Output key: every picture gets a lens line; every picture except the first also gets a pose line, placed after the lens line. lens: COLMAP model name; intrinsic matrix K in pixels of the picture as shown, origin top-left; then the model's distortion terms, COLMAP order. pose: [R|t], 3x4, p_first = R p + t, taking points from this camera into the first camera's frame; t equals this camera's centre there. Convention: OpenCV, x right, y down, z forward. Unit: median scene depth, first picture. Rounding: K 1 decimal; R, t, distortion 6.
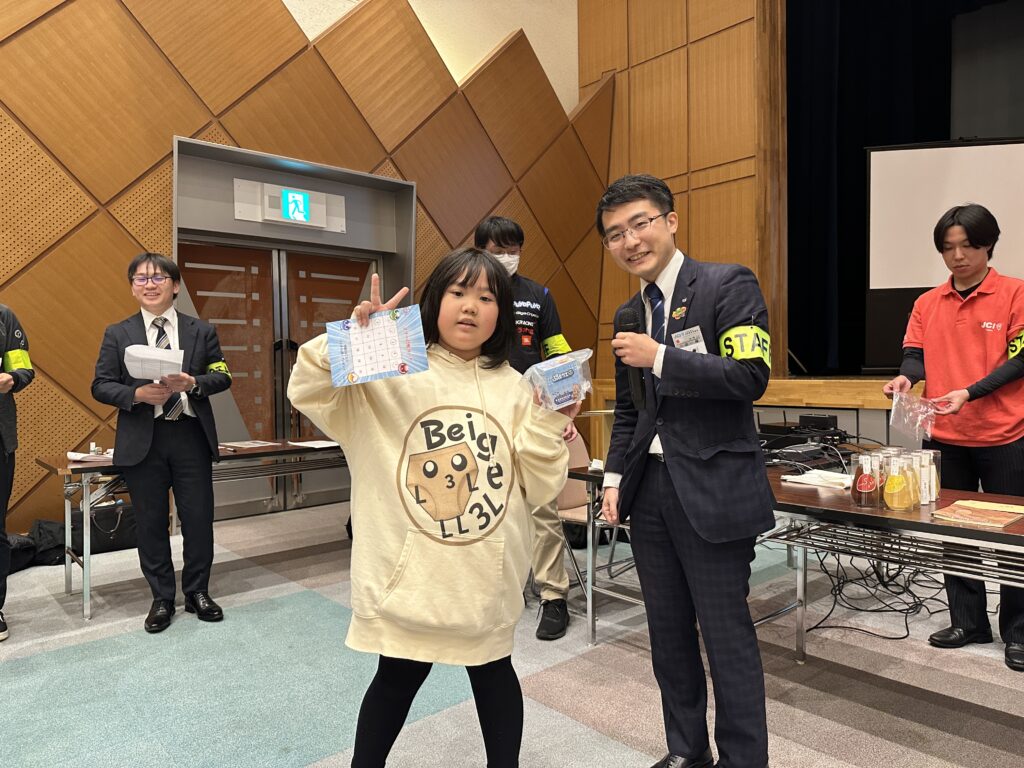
lens RADIAL K [[718.0, 0, 514.8], [0, 718.0, 382.3], [0, 0, 1]] dist [0.014390, -0.018400]
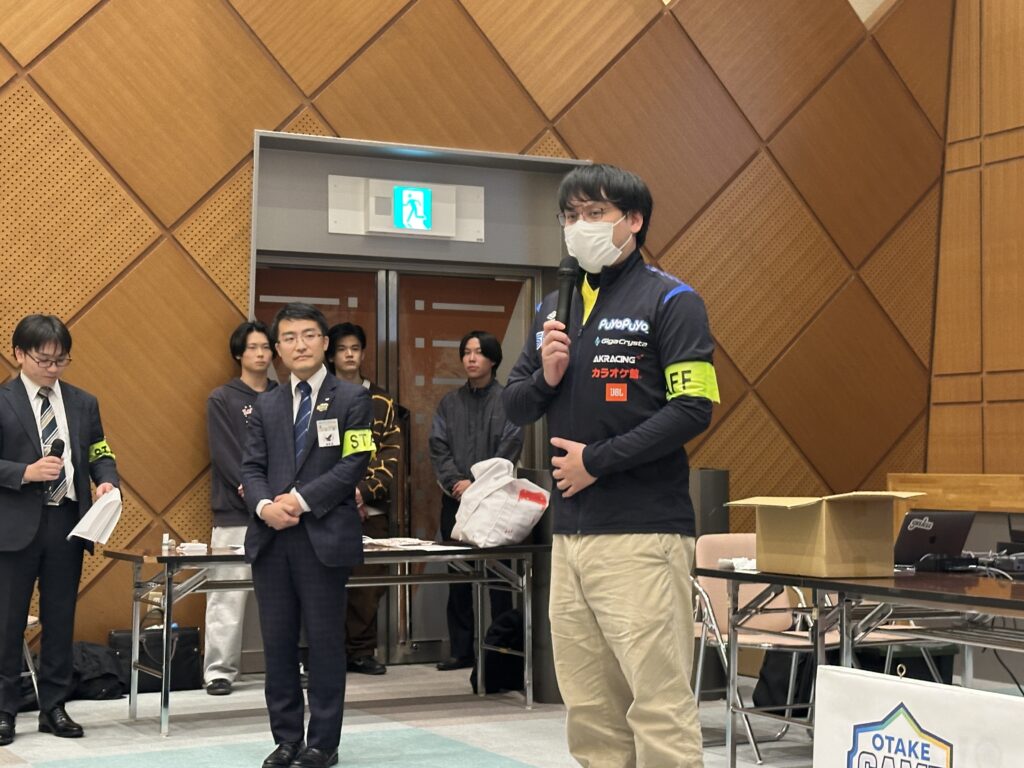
lens RADIAL K [[1796.9, 0, 502.9], [0, 1796.9, 387.9], [0, 0, 1]] dist [0.150299, 0.162978]
pose [[0.969534, 0.003324, -0.244935, 0.198836], [-0.018027, 0.998165, -0.057811, 0.020586], [0.244293, 0.060465, 0.967815, -0.625653]]
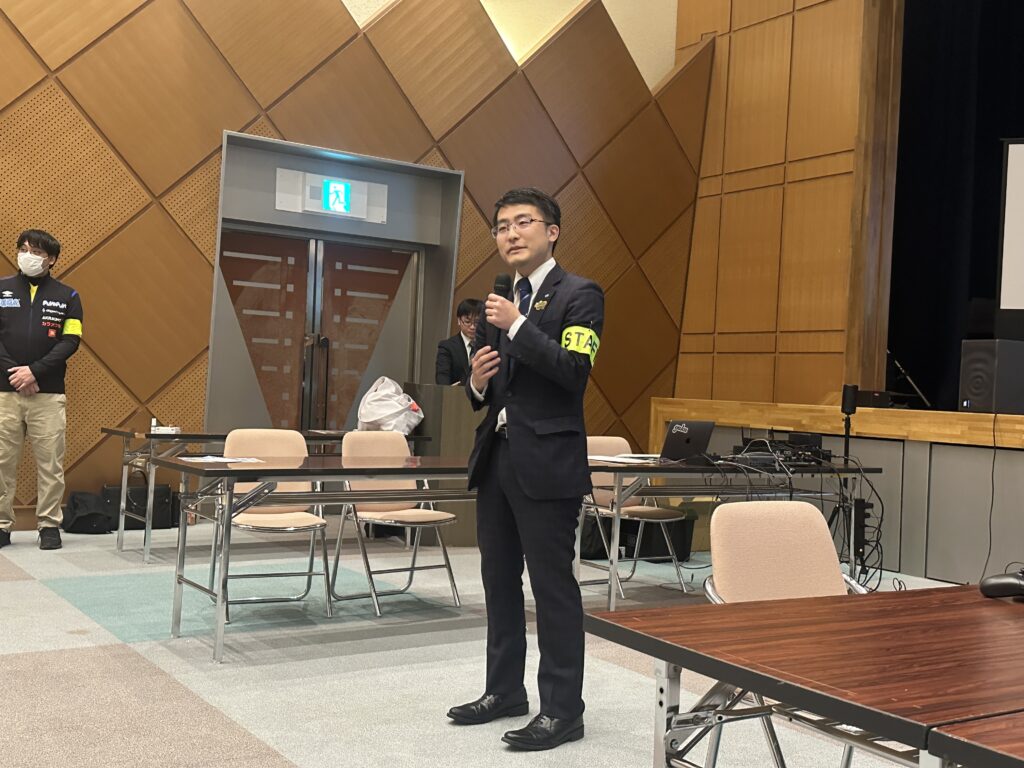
lens RADIAL K [[1155.5, 0, 508.3], [0, 1155.5, 387.0], [0, 0, 1]] dist [0.202610, -0.423970]
pose [[0.988616, 0.057998, -0.138833, 0.157064], [-0.061258, 0.997935, -0.019322, 0.025611], [0.137426, 0.027607, 0.990127, -0.515789]]
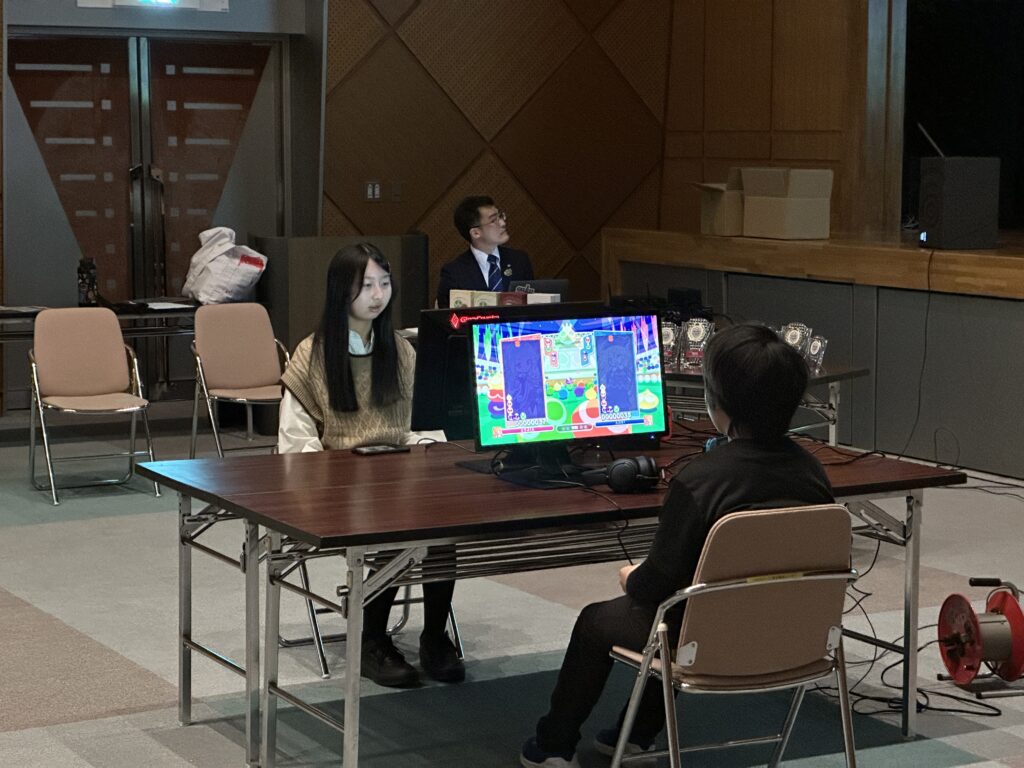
lens RADIAL K [[2276.7, 0, 514.5], [0, 2276.7, 381.2], [0, 0, 1]] dist [0.218551, 0.165239]
pose [[0.977688, 0.038169, -0.206567, 0.558080], [-0.019310, 0.995520, 0.092558, -0.068017], [0.209174, -0.086504, 0.974045, -1.256860]]
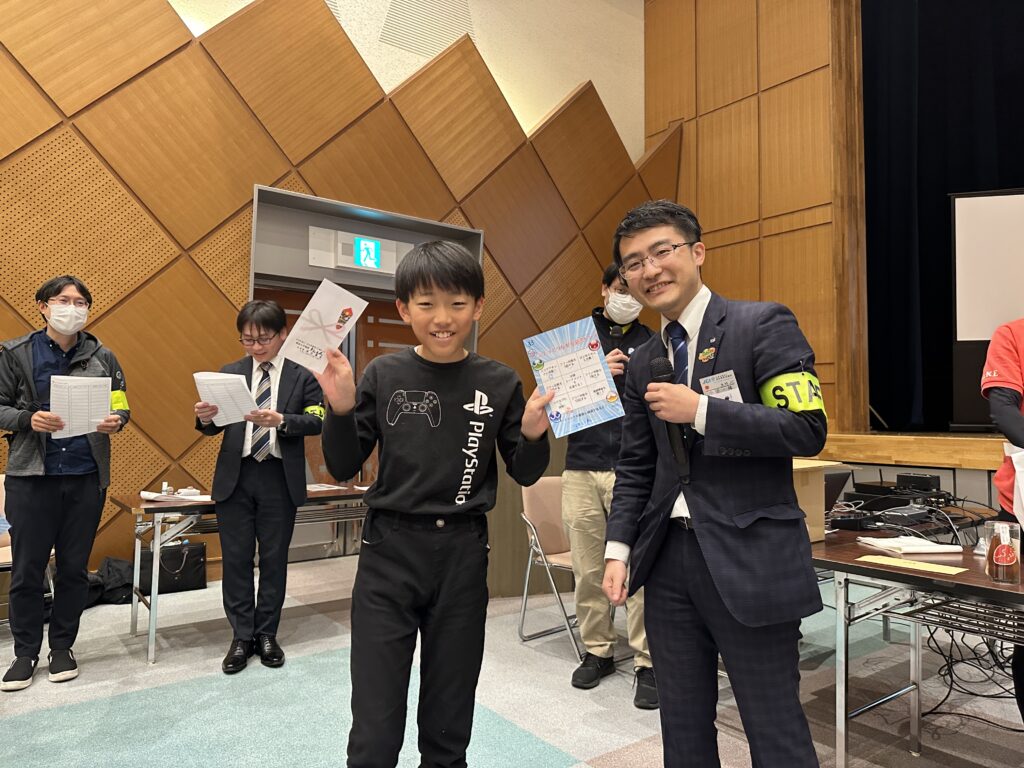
lens RADIAL K [[716.0, 0, 506.4], [0, 716.0, 380.2], [0, 0, 1]] dist [0.027647, -0.036381]
pose [[0.996454, 0.016767, -0.082448, -0.021408], [-0.022439, 0.997409, -0.068357, -0.000183], [0.081088, 0.069964, 0.994248, 0.020744]]
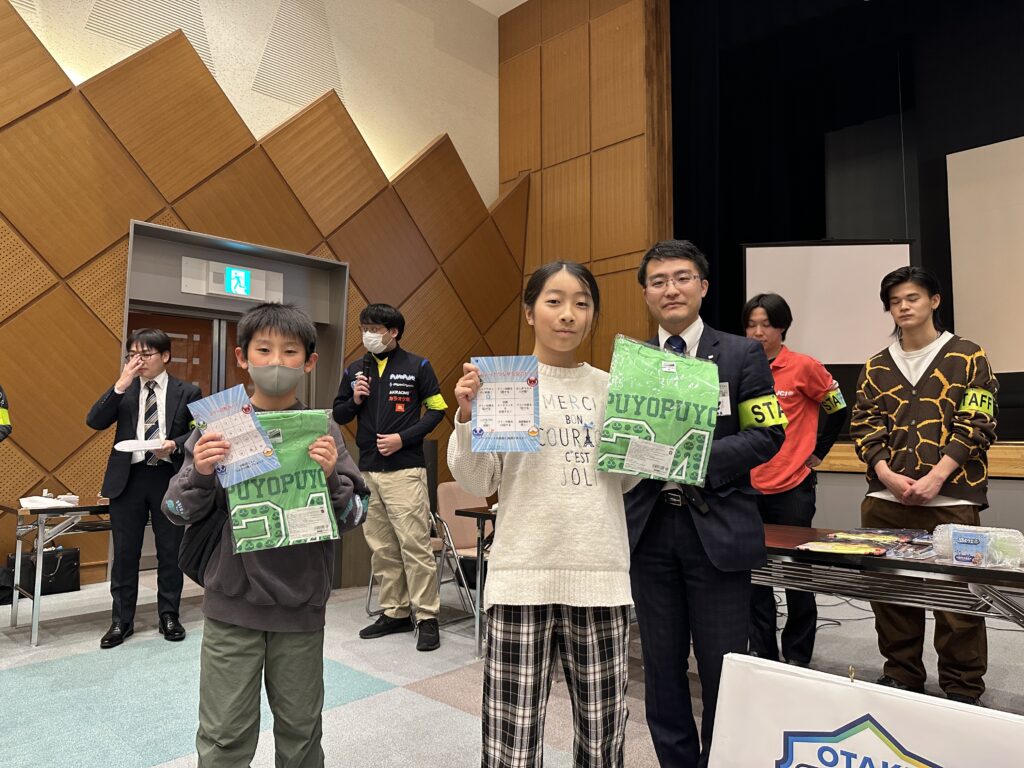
lens RADIAL K [[715.4, 0, 505.4], [0, 715.4, 382.8], [0, 0, 1]] dist [0.045135, -0.064193]
pose [[0.997074, 0.017646, 0.074380, 0.029652], [-0.010750, 0.995691, -0.092110, 0.009747], [-0.075685, 0.091041, 0.992967, -0.128324]]
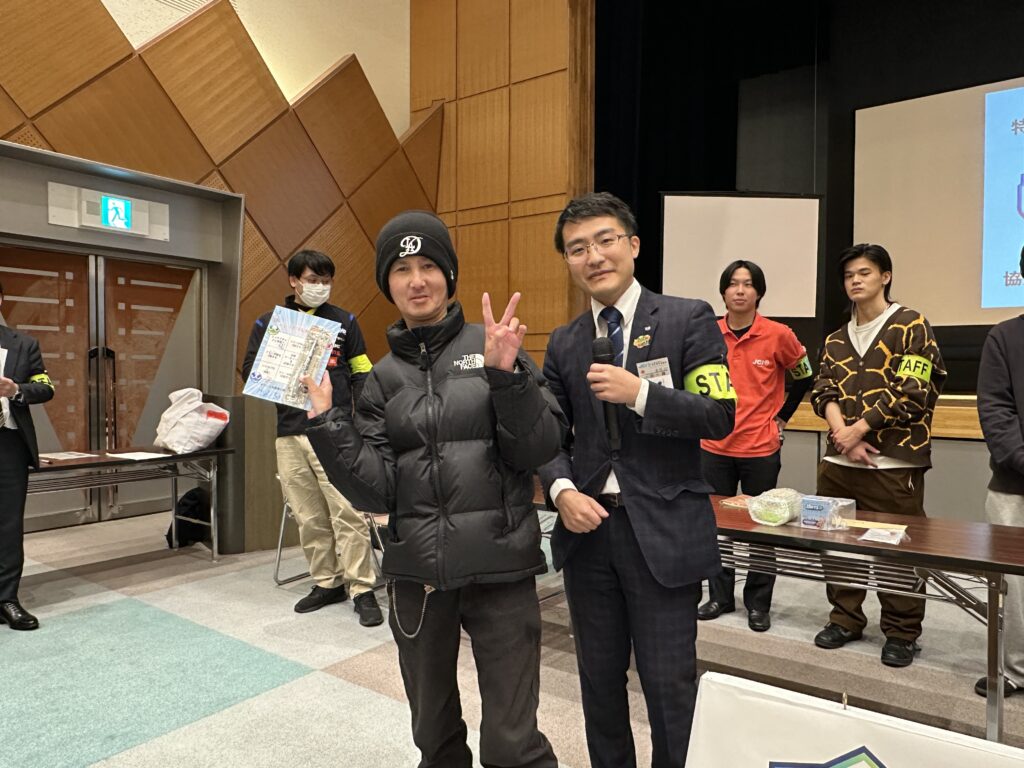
lens RADIAL K [[719.9, 0, 505.3], [0, 719.9, 390.1], [0, 0, 1]] dist [-0.010055, 0.004465]
pose [[0.977273, 0.014365, 0.211497, 0.012883], [-0.015262, 0.999880, 0.002606, -0.013013], [-0.211435, -0.005775, 0.977375, -0.078997]]
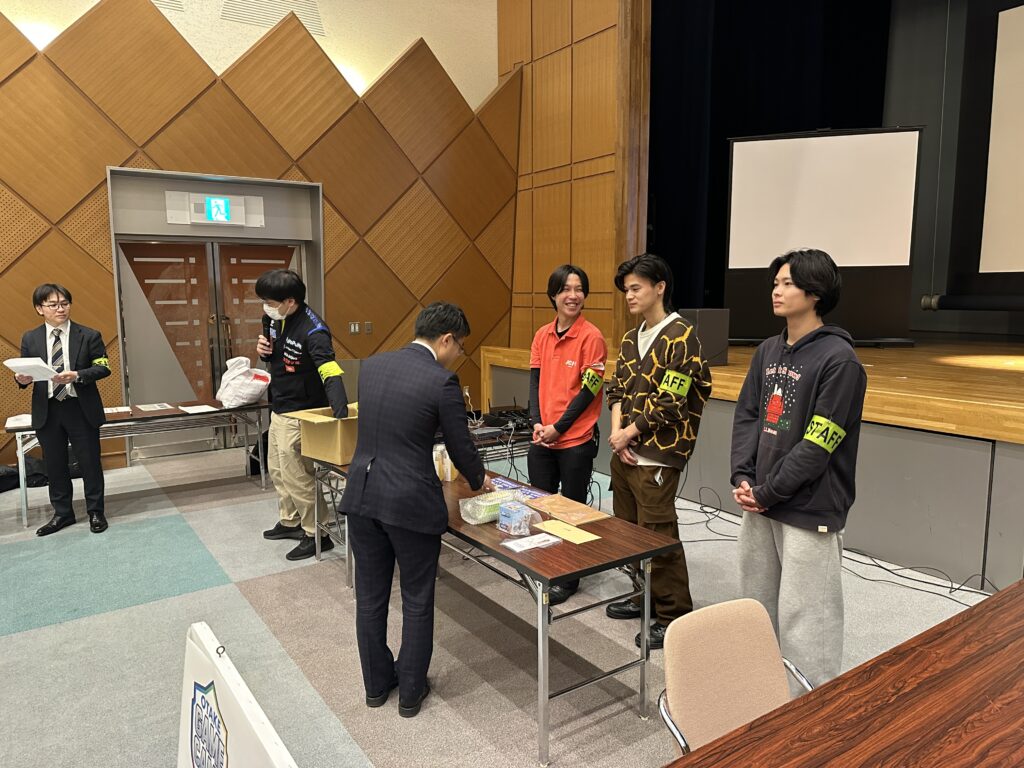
lens RADIAL K [[718.7, 0, 501.1], [0, 718.7, 382.3], [0, 0, 1]] dist [0.034297, -0.033999]
pose [[0.990486, 0.026100, -0.135116, 0.367844], [-0.010871, 0.993621, 0.112244, -0.096075], [0.137184, -0.109708, 0.984452, -0.204702]]
